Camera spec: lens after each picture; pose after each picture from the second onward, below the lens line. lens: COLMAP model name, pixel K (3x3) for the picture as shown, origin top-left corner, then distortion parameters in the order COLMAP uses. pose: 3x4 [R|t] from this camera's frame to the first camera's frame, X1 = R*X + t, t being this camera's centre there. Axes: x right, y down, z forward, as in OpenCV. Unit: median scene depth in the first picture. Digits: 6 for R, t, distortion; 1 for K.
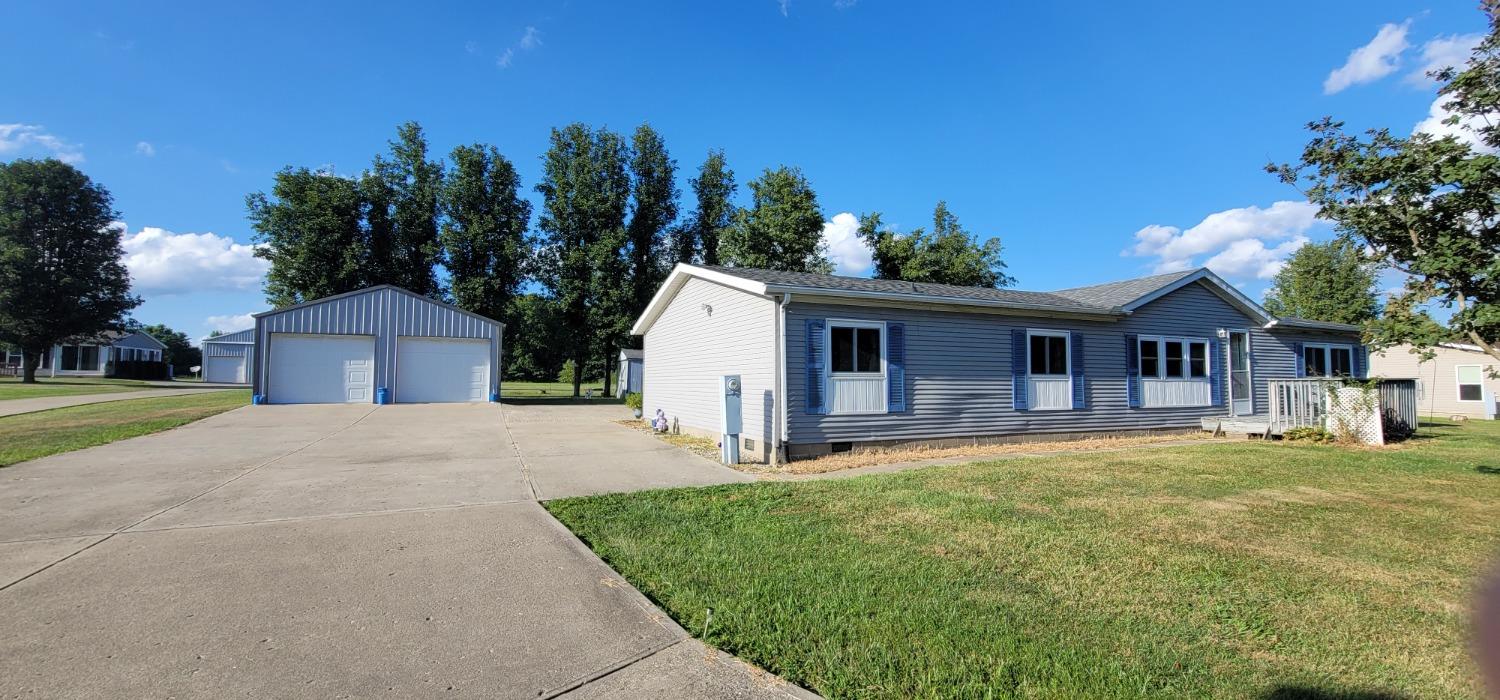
lens RADIAL K [[614.9, 0, 752.8], [0, 614.9, 348.2], [0, 0, 1]] dist [-0.004911, 0.000783]
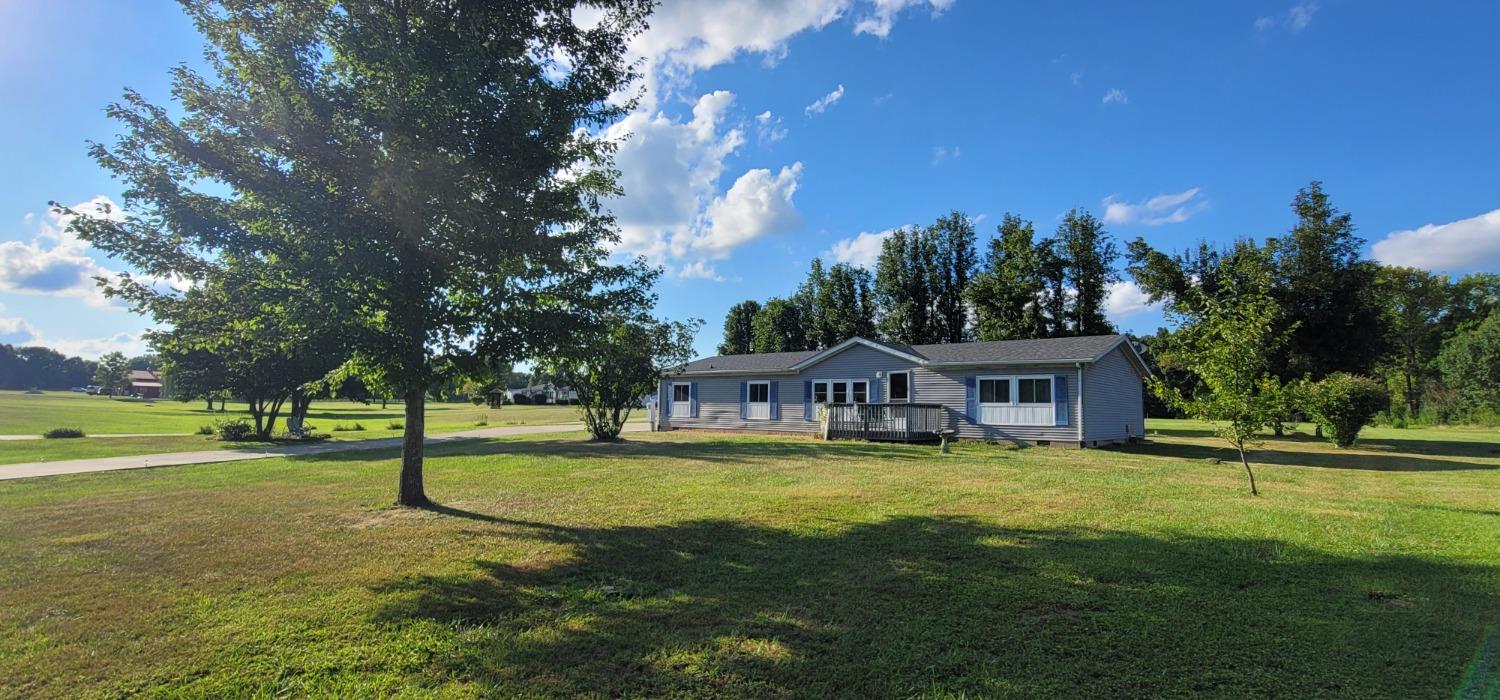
lens RADIAL K [[720.9, 0, 747.8], [0, 720.9, 345.4], [0, 0, 1]] dist [-0.008552, 0.000246]
pose [[0.445589, -0.077990, -0.891834, 2.605974], [0.027322, 0.996919, -0.073529, 0.029138], [0.894821, 0.008397, 0.446347, -0.124072]]
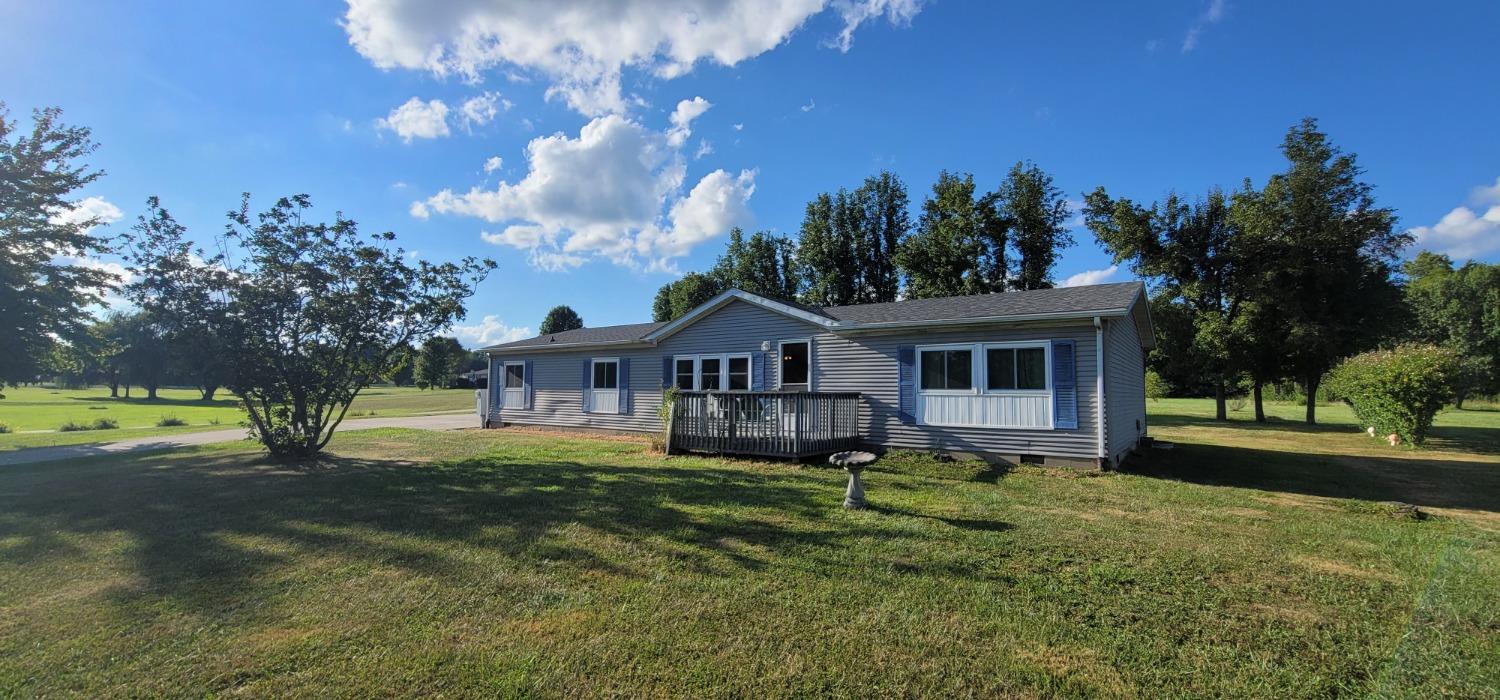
lens RADIAL K [[614.9, 0, 755.6], [0, 614.9, 352.4], [0, 0, 1]] dist [-0.004911, 0.000783]
pose [[0.507197, -0.053879, -0.860145, 1.875128], [0.034804, 0.998510, -0.042023, 0.030365], [0.861127, -0.008623, 0.508316, 0.556389]]
